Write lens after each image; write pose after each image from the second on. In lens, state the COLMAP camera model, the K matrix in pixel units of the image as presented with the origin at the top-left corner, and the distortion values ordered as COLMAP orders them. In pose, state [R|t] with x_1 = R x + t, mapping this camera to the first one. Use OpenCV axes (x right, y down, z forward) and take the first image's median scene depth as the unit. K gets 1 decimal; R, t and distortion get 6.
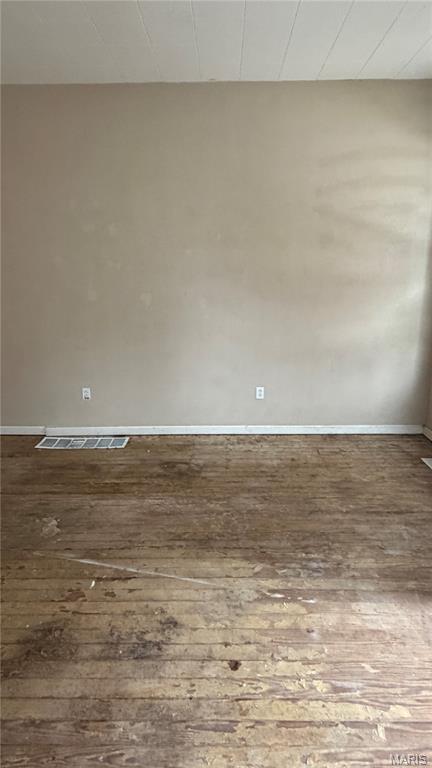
lens RADIAL K [[446.9, 0, 213.0], [0, 446.9, 384.7], [0, 0, 1]] dist [-0.005629, 0.000204]
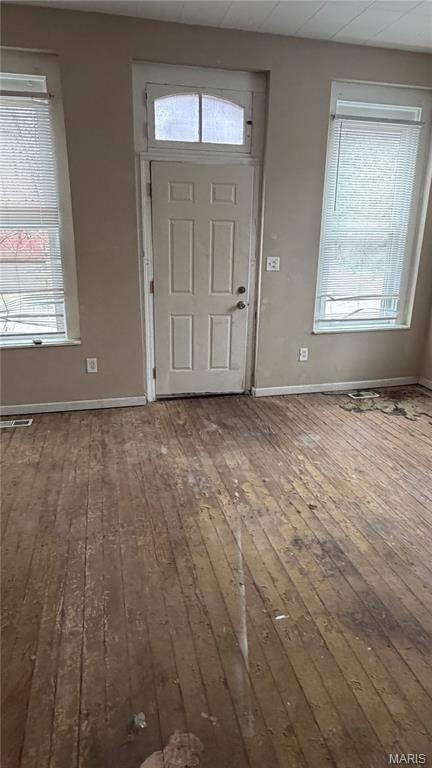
lens RADIAL K [[446.9, 0, 214.0], [0, 446.9, 382.5], [0, 0, 1]] dist [-0.005629, 0.000204]
pose [[-0.254809, -0.296185, 0.920514, -1.024976], [0.227559, 0.906836, 0.354775, -0.313556], [-0.939835, 0.299872, -0.163671, 1.325780]]
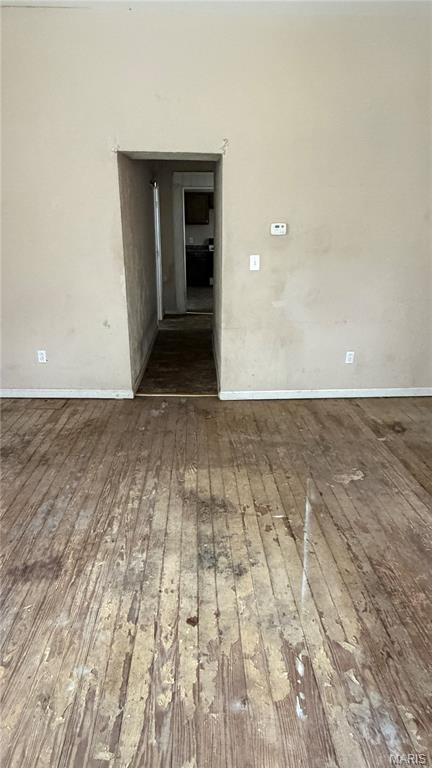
lens RADIAL K [[446.9, 0, 212.3], [0, 446.9, 383.8], [0, 0, 1]] dist [-0.005629, 0.000204]
pose [[0.051615, 0.332204, -0.941794, 0.780905], [-0.247515, 0.917883, 0.310204, -0.189806], [0.967508, 0.217097, 0.129602, 0.738006]]
